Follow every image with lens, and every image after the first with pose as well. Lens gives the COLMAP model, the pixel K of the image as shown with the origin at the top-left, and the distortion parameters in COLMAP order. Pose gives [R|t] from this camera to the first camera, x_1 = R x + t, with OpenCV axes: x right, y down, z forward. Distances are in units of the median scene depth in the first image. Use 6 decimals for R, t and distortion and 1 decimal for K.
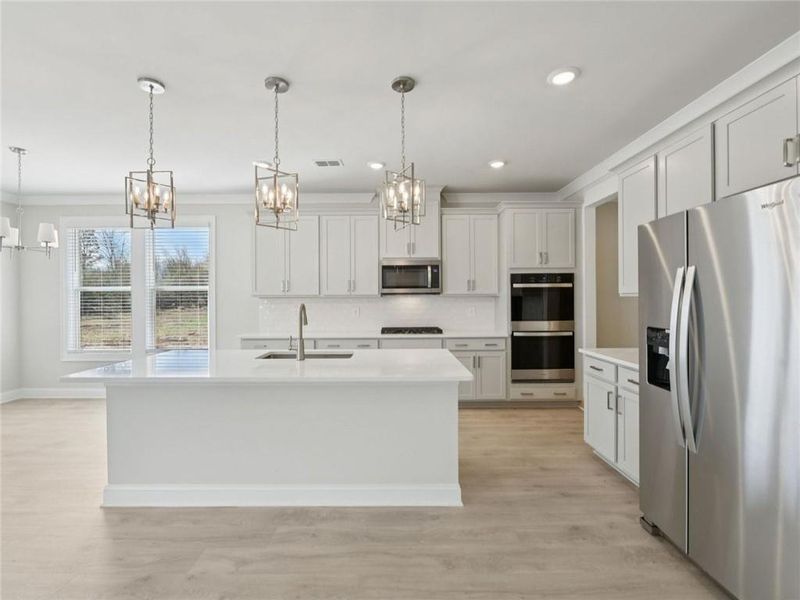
lens RADIAL K [[371.0, 0, 401.2], [0, 371.0, 301.3], [0, 0, 1]] dist [-0.010359, -0.000341]
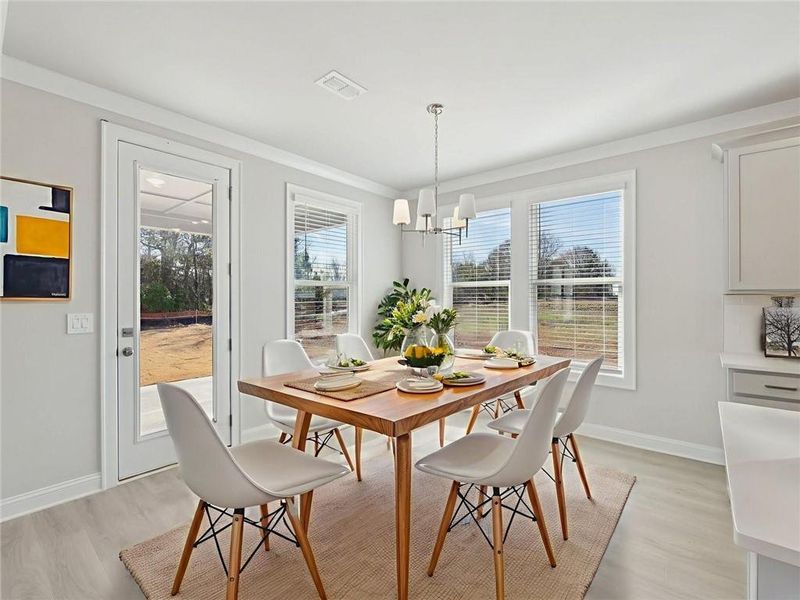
lens RADIAL K [[371.0, 0, 404.0], [0, 371.0, 302.4], [0, 0, 1]] dist [-0.010359, -0.000341]
pose [[0.758544, 0.014470, -0.651462, -0.447553], [-0.005645, 0.999862, 0.015636, -0.003547], [0.651598, -0.008183, 0.758520, 0.268869]]
